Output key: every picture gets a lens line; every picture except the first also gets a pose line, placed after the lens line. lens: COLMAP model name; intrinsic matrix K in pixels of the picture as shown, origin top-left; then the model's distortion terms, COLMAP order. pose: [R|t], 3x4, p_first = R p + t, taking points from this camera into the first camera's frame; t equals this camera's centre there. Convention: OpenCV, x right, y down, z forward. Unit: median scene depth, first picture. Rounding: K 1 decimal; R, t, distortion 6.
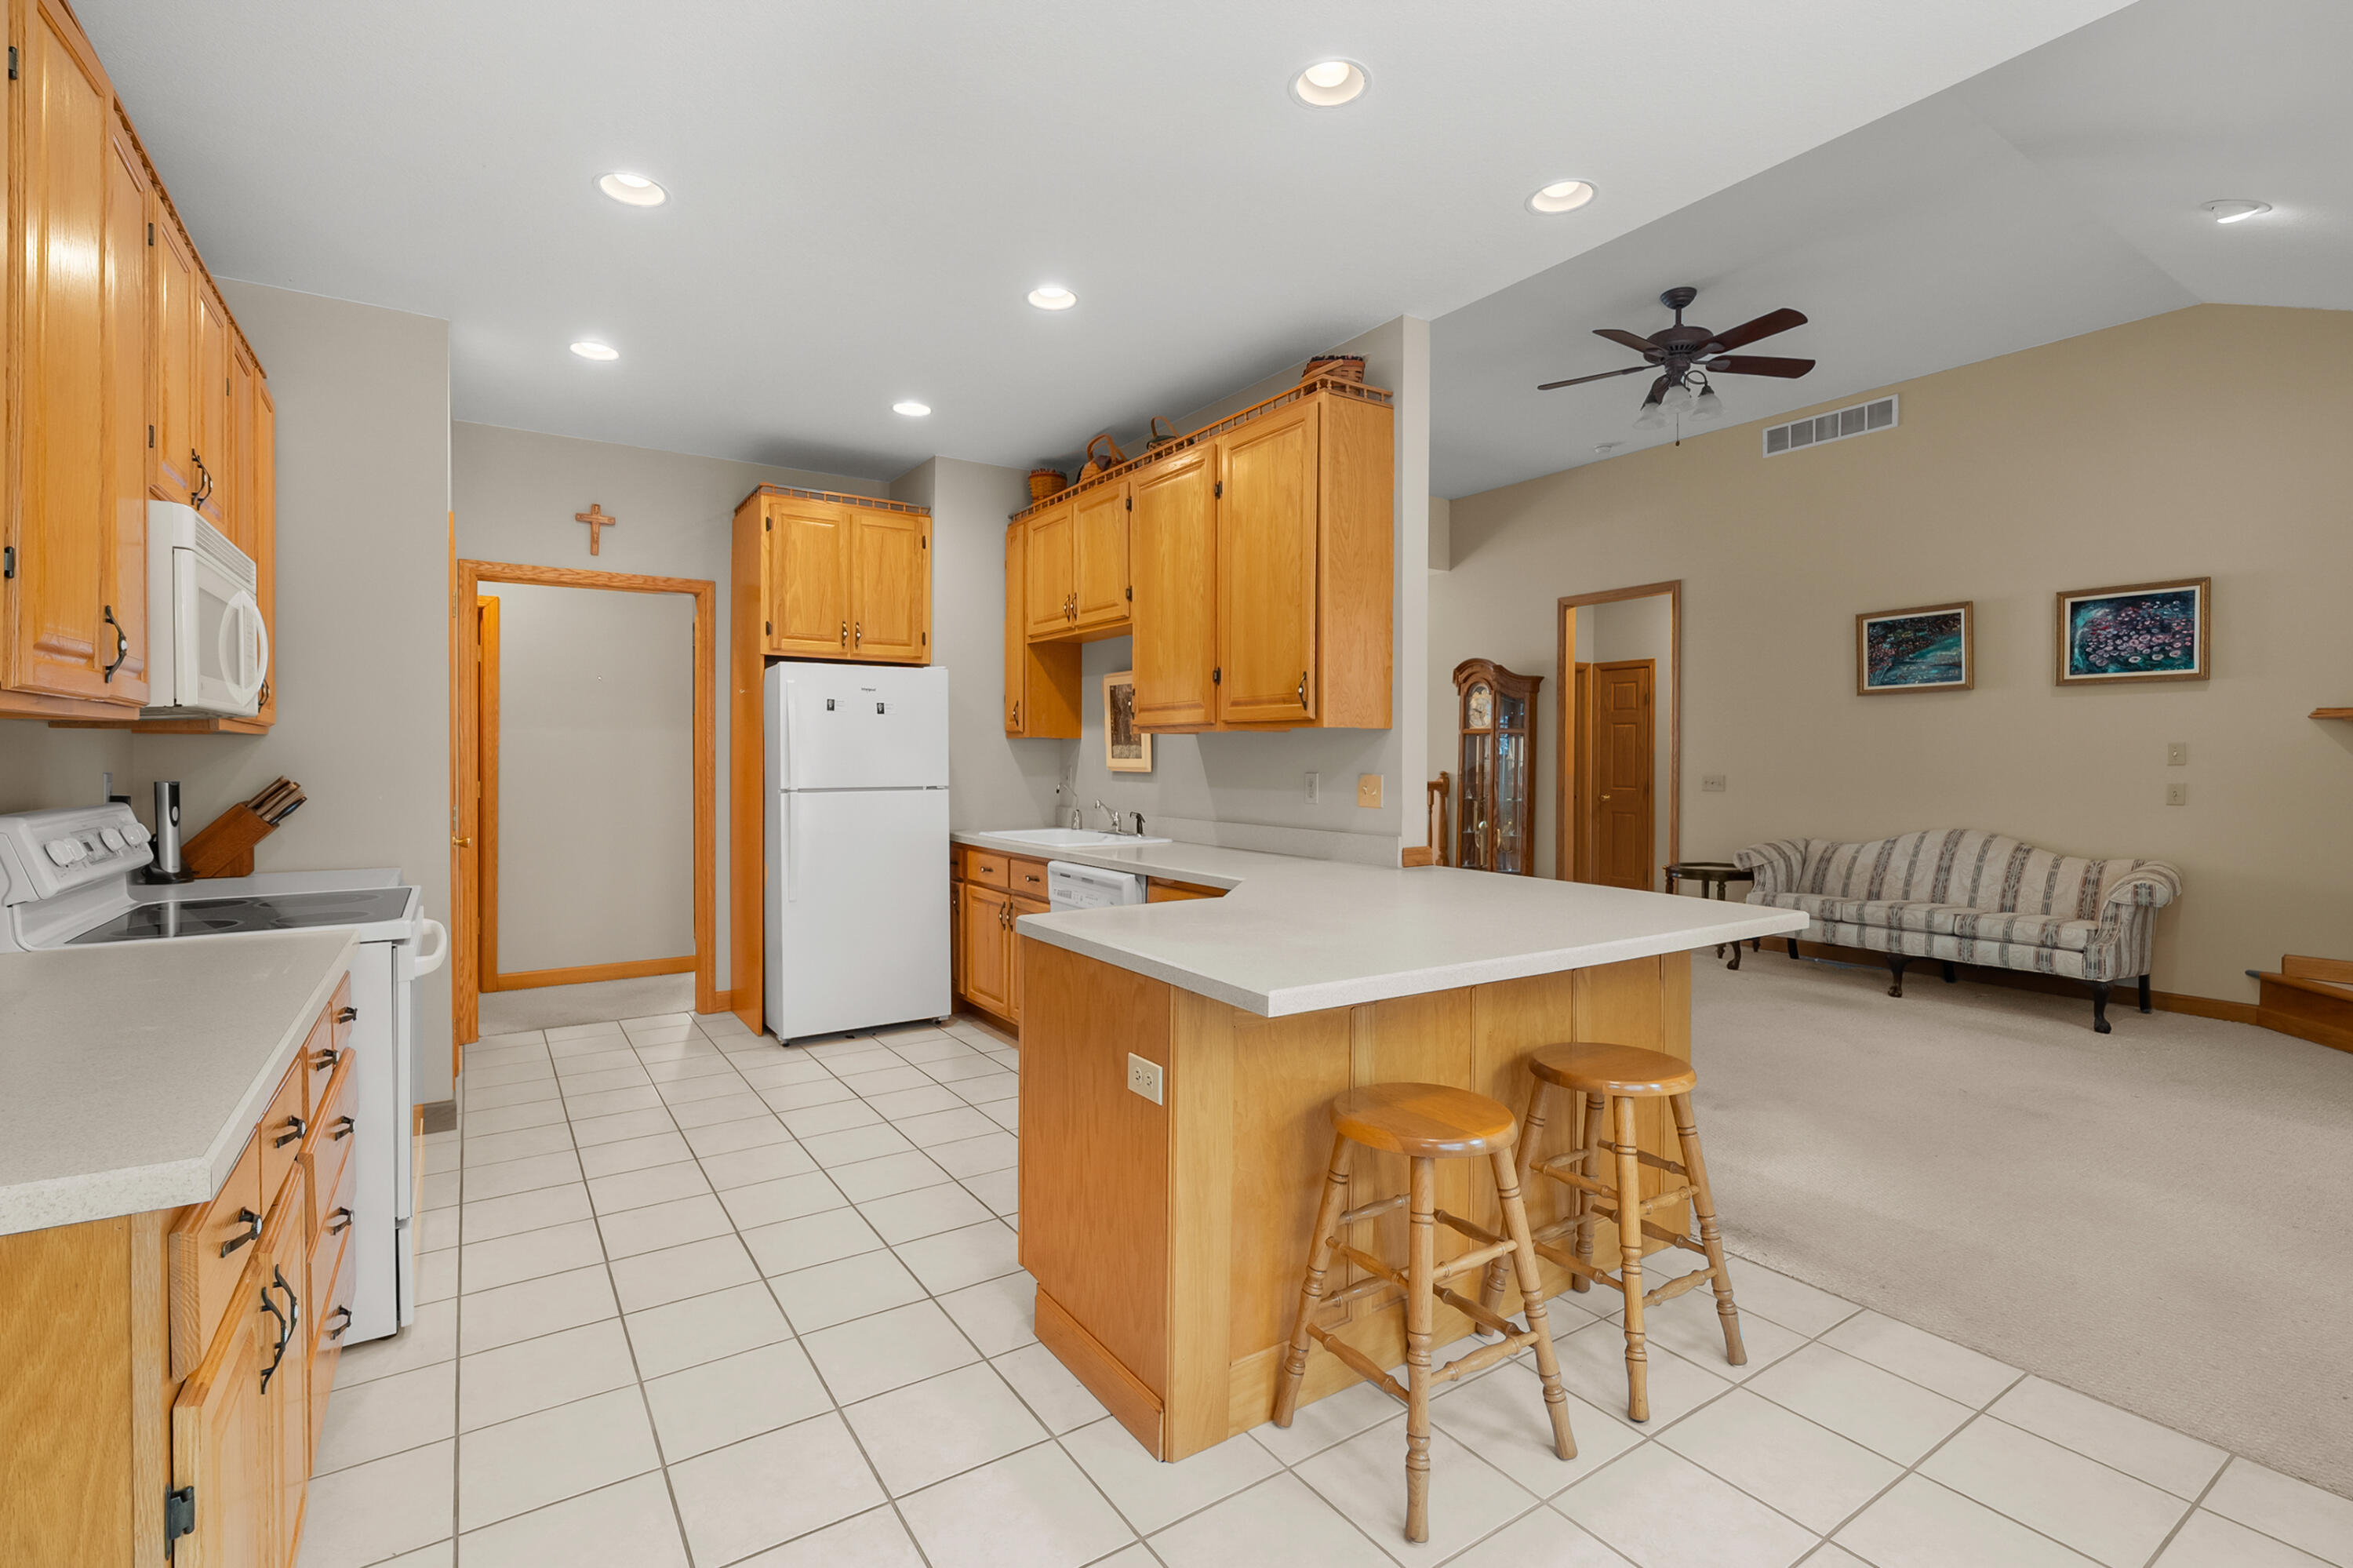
lens RADIAL K [[1066.5, 0, 1186.5], [0, 1066.5, 766.5], [0, 0, 1]] dist [-0.011629, 0.003688]
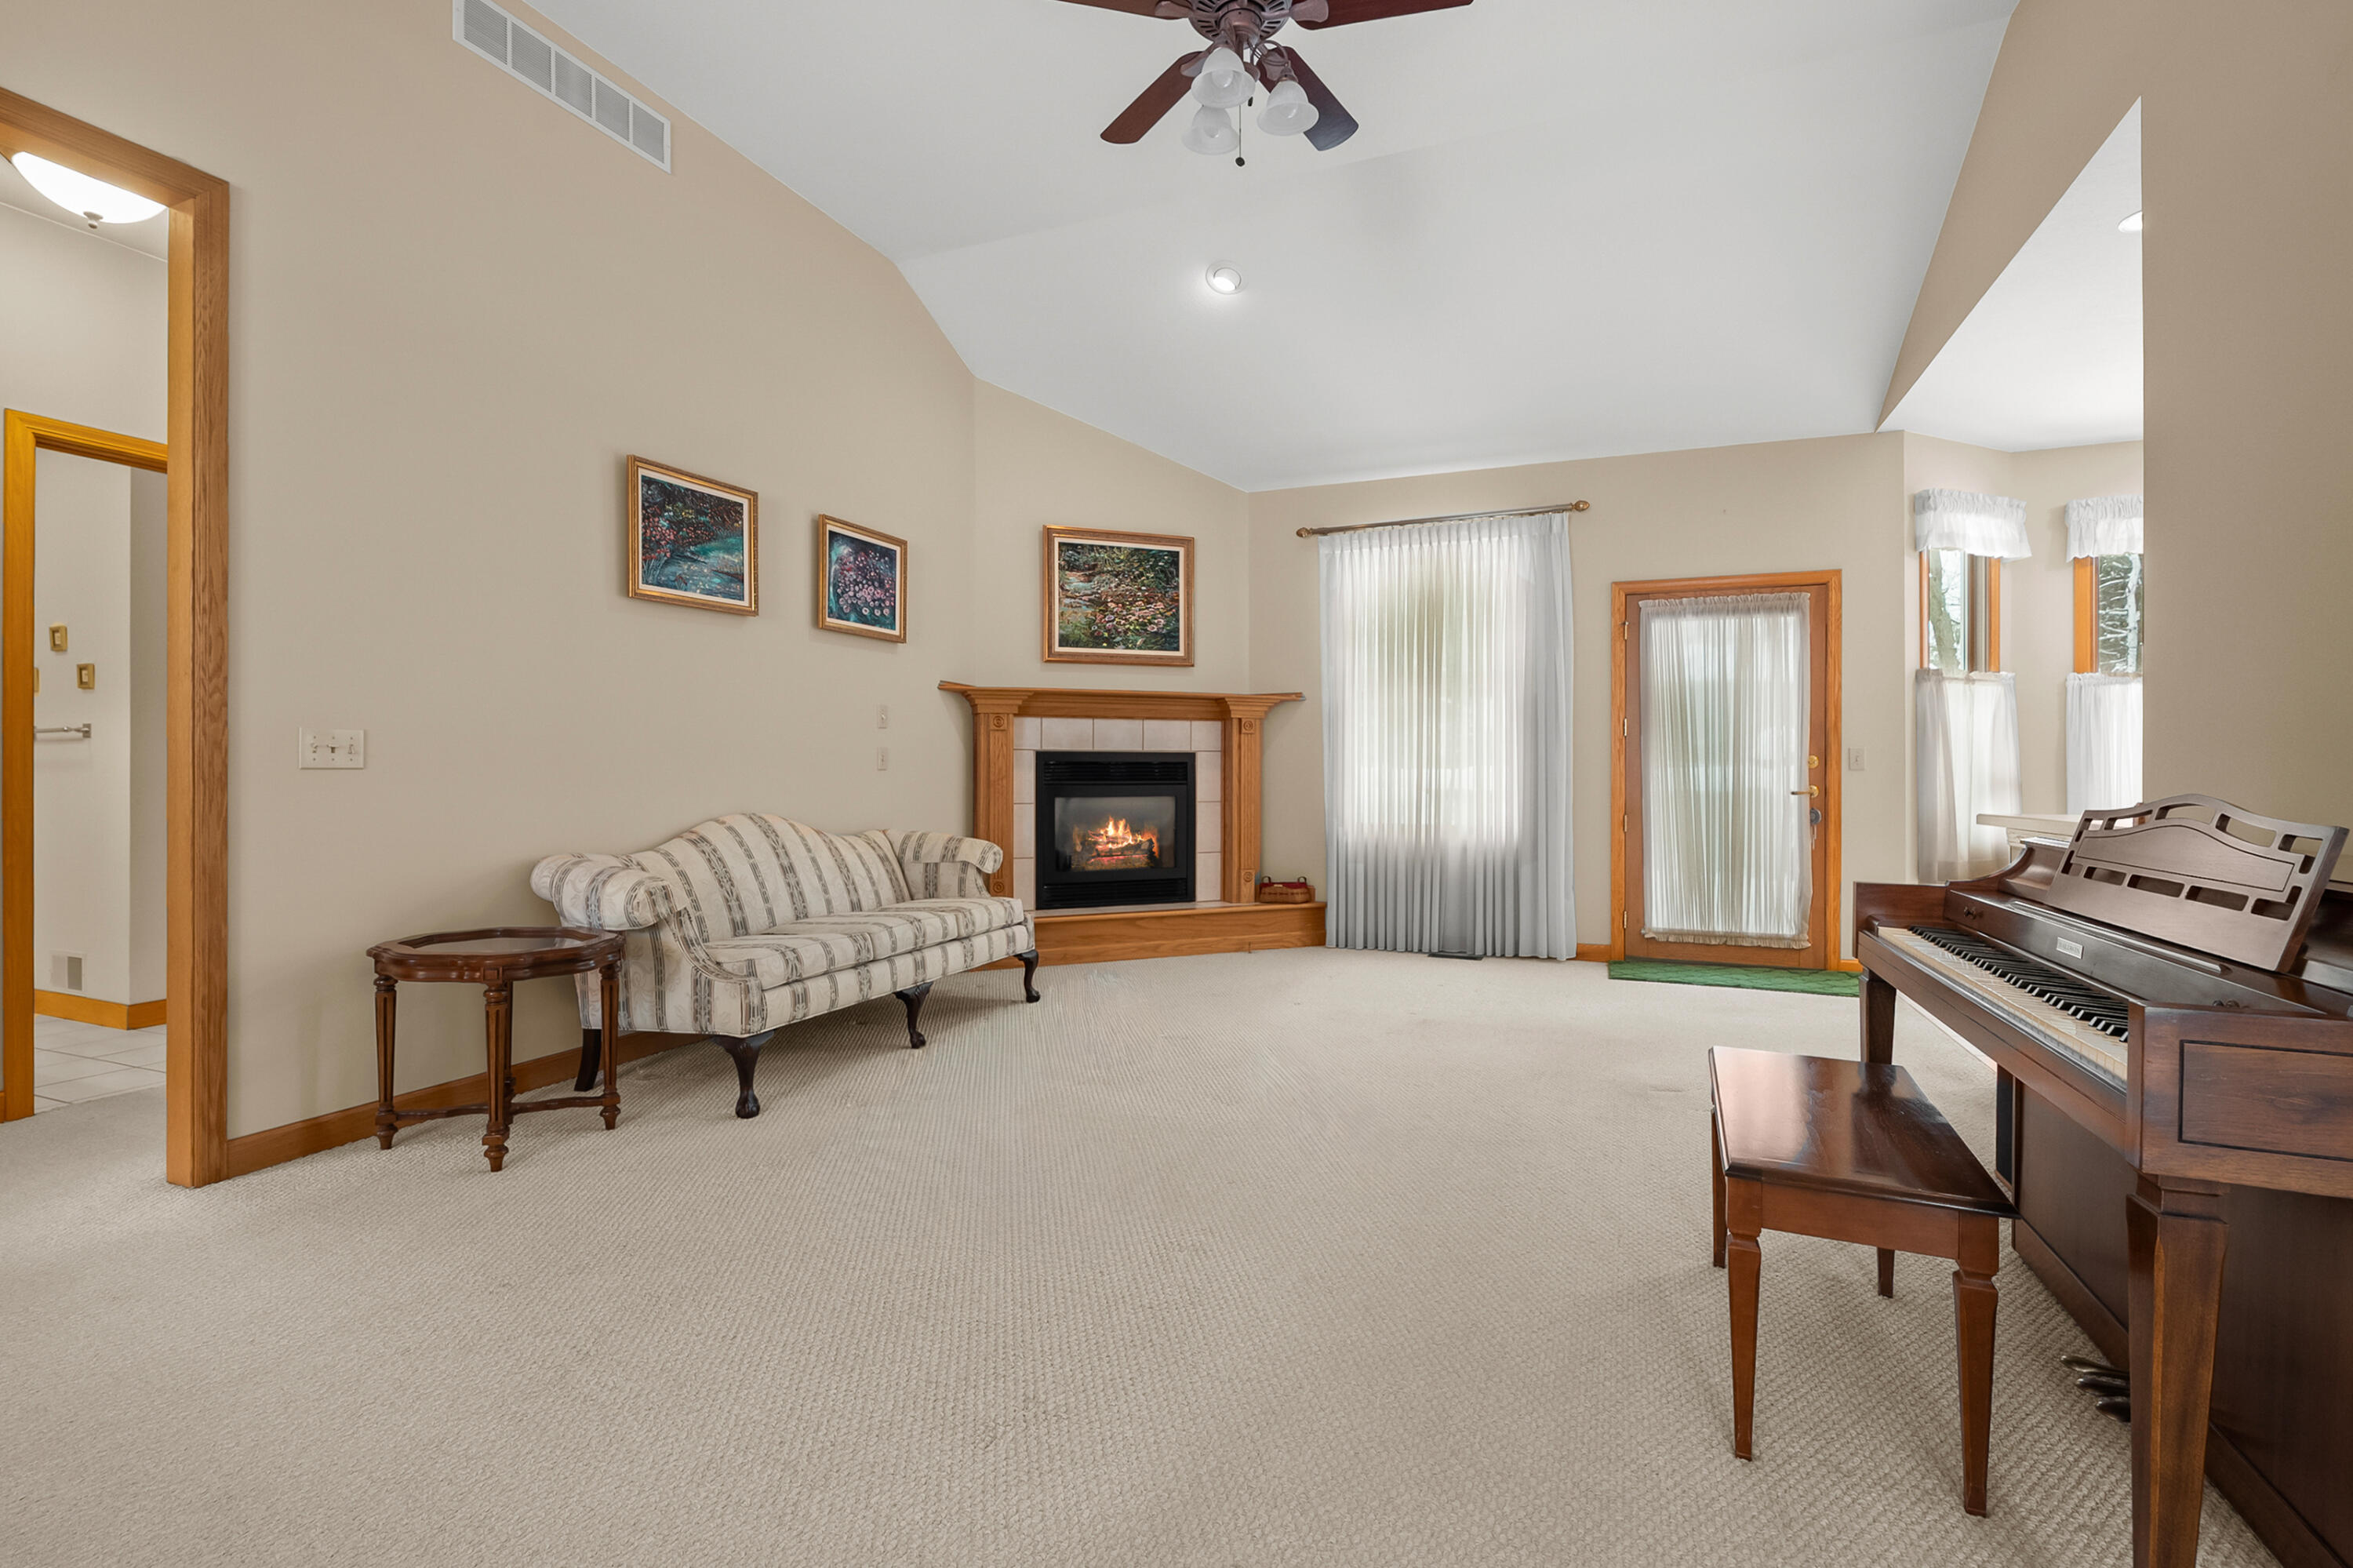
lens RADIAL K [[1066.5, 0, 1178.6], [0, 1066.5, 772.2], [0, 0, 1]] dist [-0.011629, 0.003688]
pose [[-0.542725, -0.007121, 0.839880, -0.019190], [0.002749, 0.999944, 0.010254, 0.027582], [-0.839906, 0.007874, -0.542675, 1.228580]]
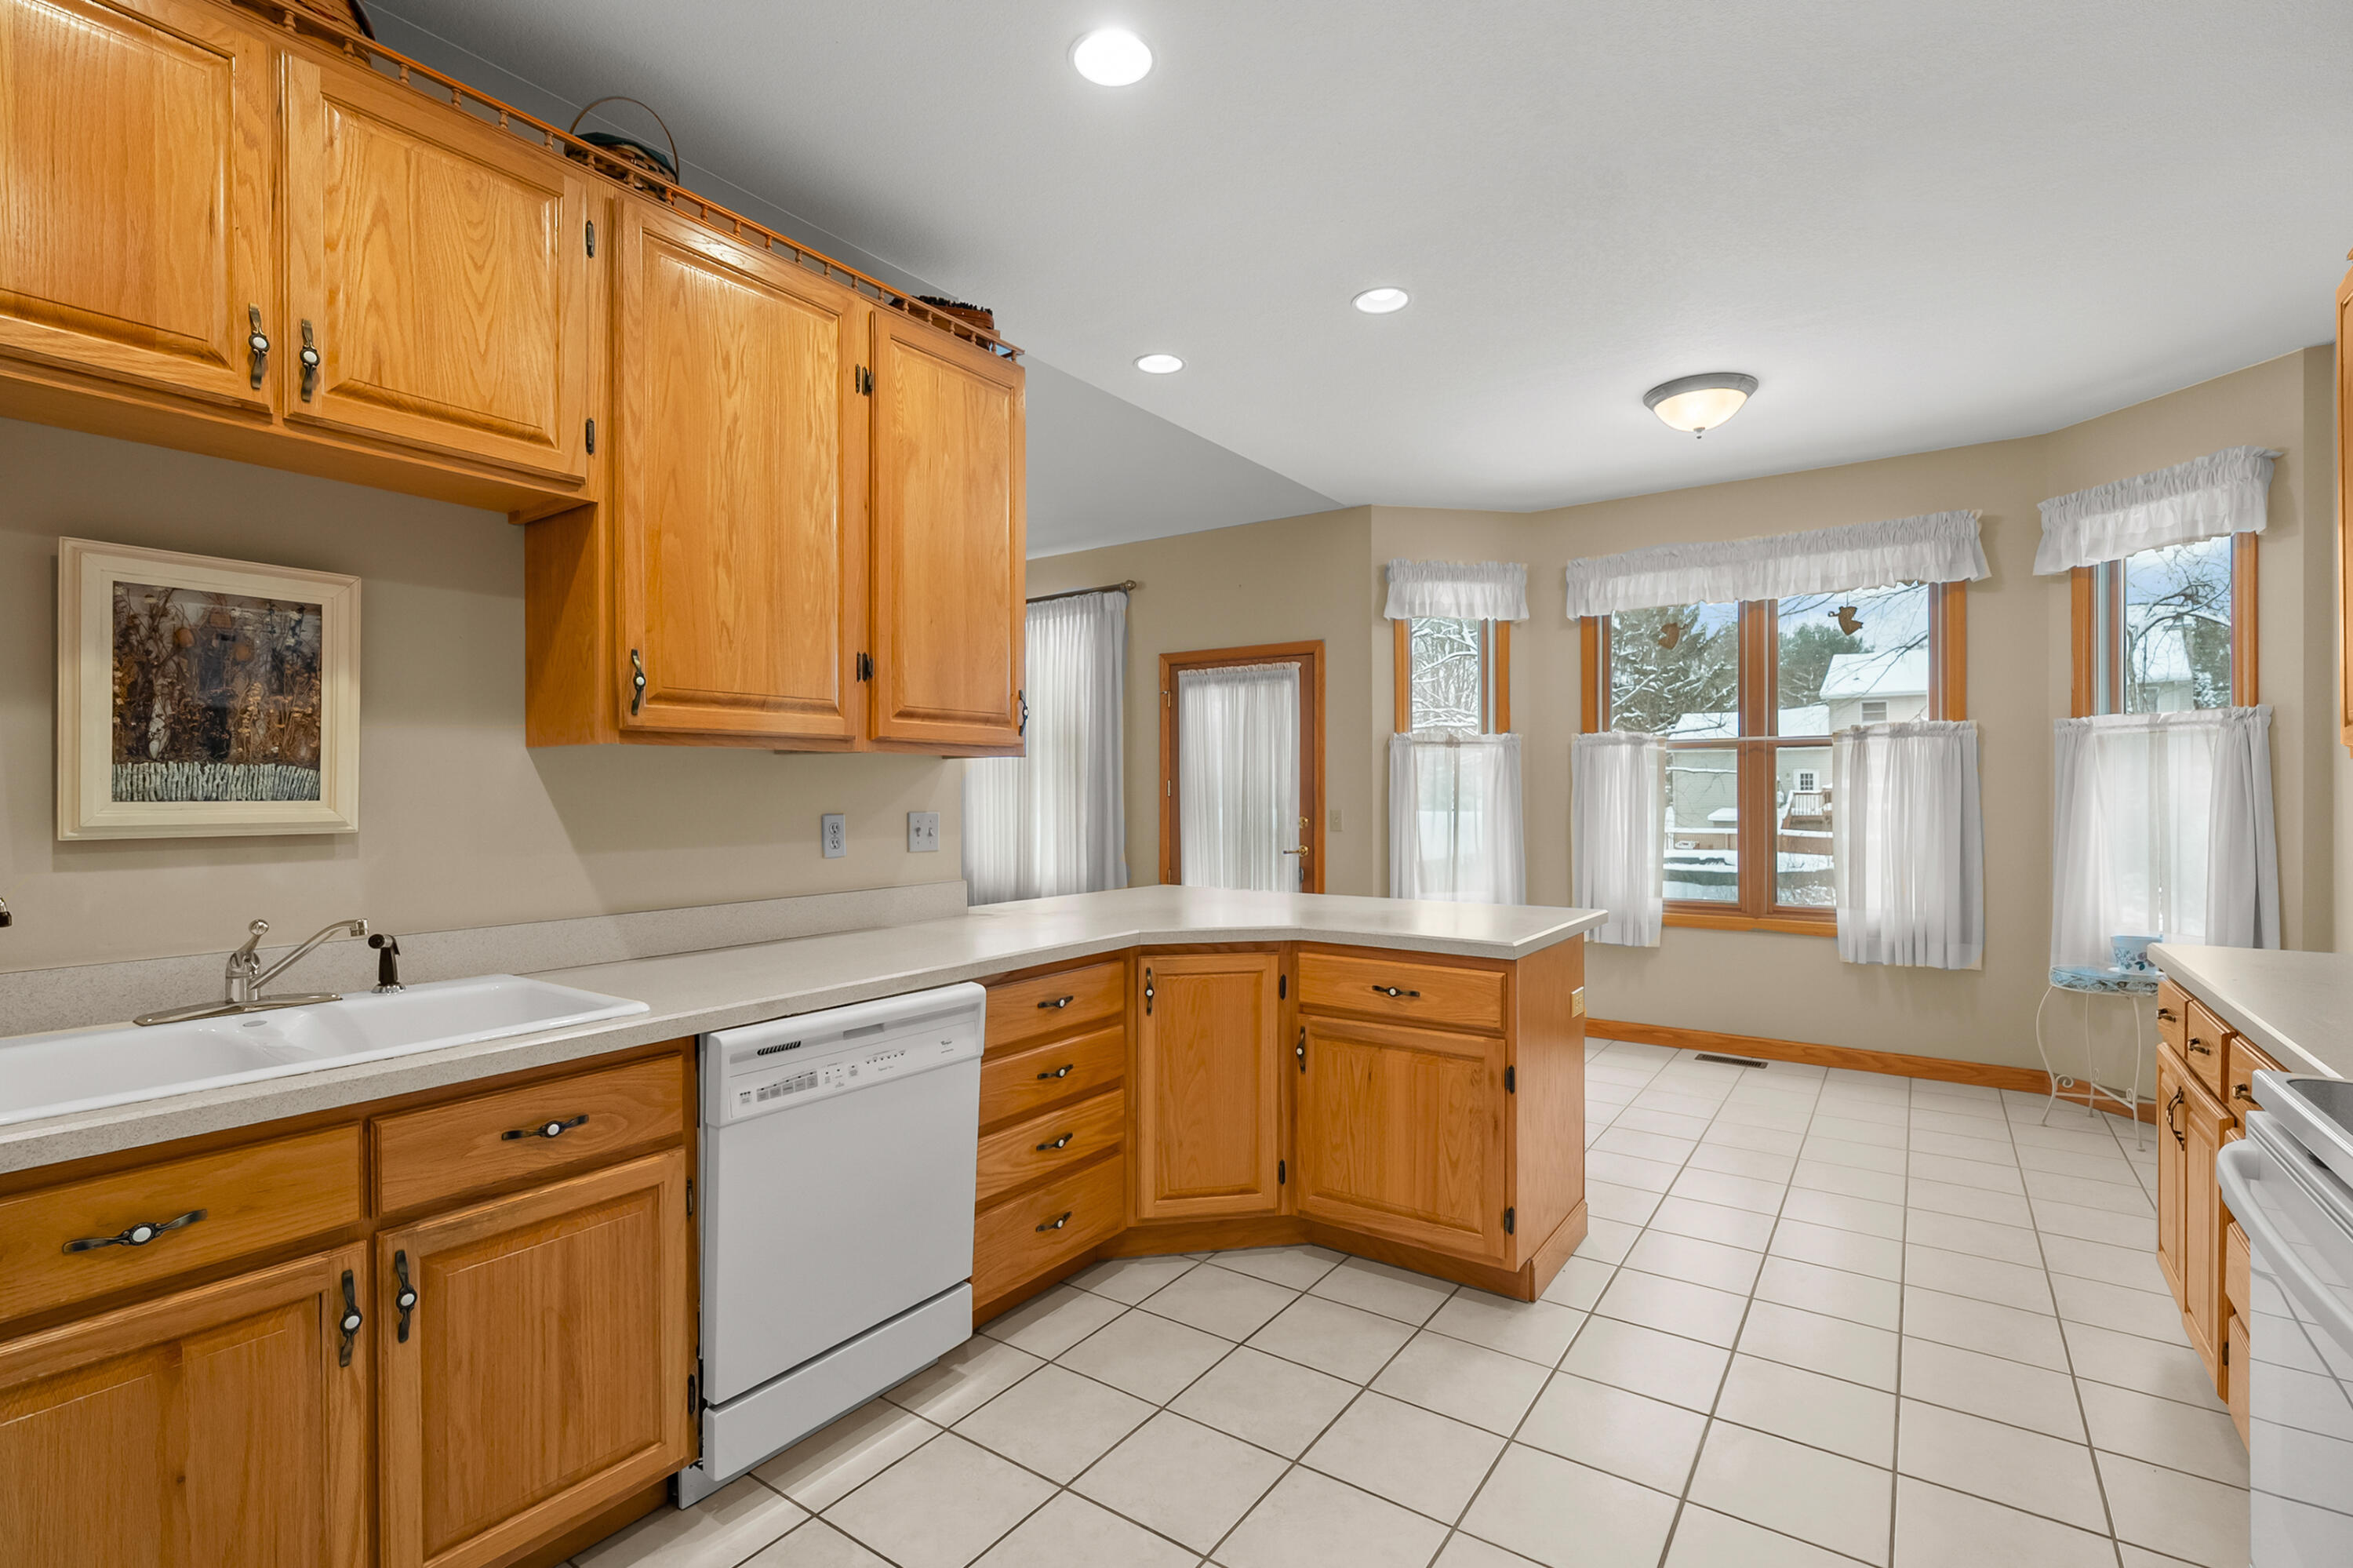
lens RADIAL K [[1066.5, 0, 1169.9], [0, 1066.5, 791.9], [0, 0, 1]] dist [-0.011629, 0.003688]
pose [[-0.354902, -0.004762, 0.934891, -0.428486], [0.008466, 0.999930, 0.008307, -0.008804], [-0.934865, 0.010863, -0.354837, 0.707746]]
